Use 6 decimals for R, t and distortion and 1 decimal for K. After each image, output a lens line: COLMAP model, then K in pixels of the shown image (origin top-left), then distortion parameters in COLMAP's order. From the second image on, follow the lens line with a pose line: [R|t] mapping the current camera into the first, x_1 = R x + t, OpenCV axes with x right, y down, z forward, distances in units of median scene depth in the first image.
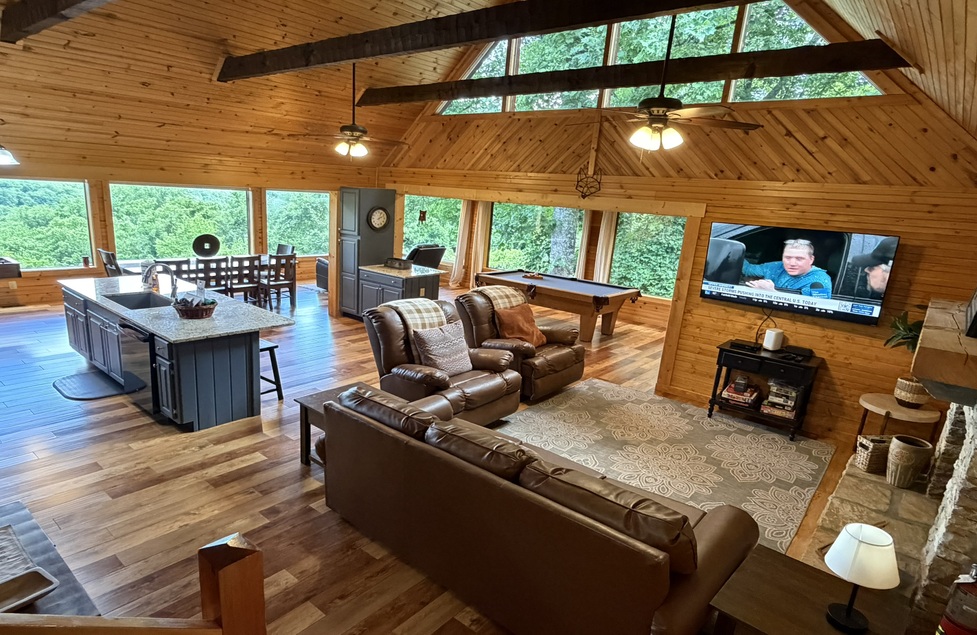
lens RADIAL K [[546.5, 0, 487.0], [0, 546.5, 327.1], [0, 0, 1]] dist [0.028861, 0.000634]
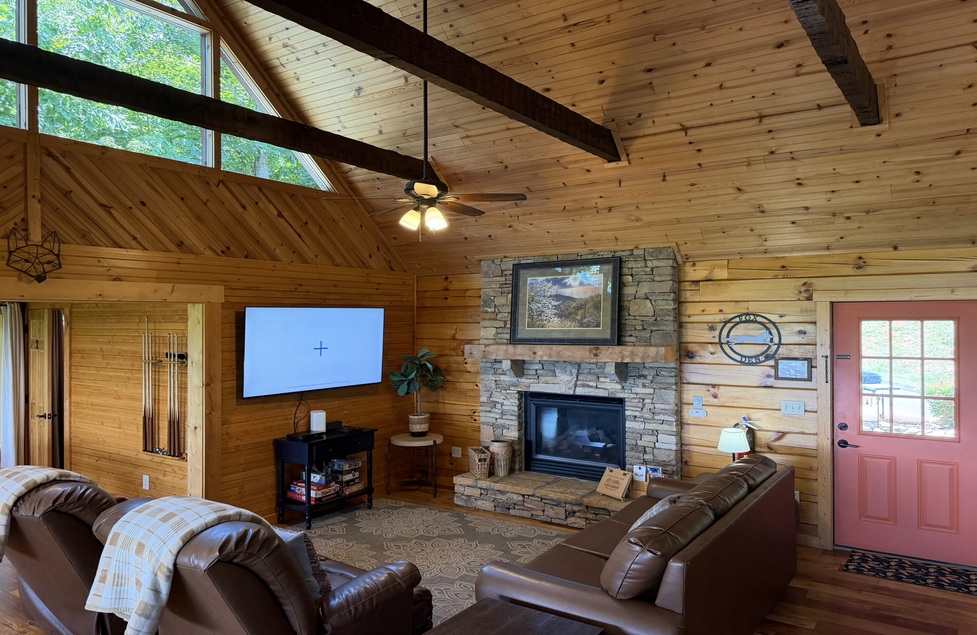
lens RADIAL K [[690.0, 0, 487.6], [0, 690.0, 316.4], [0, 0, 1]] dist [0.011648, -0.006143]
pose [[-0.101538, -0.063274, 0.992817, -0.707166], [0.238302, 0.967374, 0.086024, -0.192979], [-0.965869, 0.245325, -0.083147, 0.788546]]
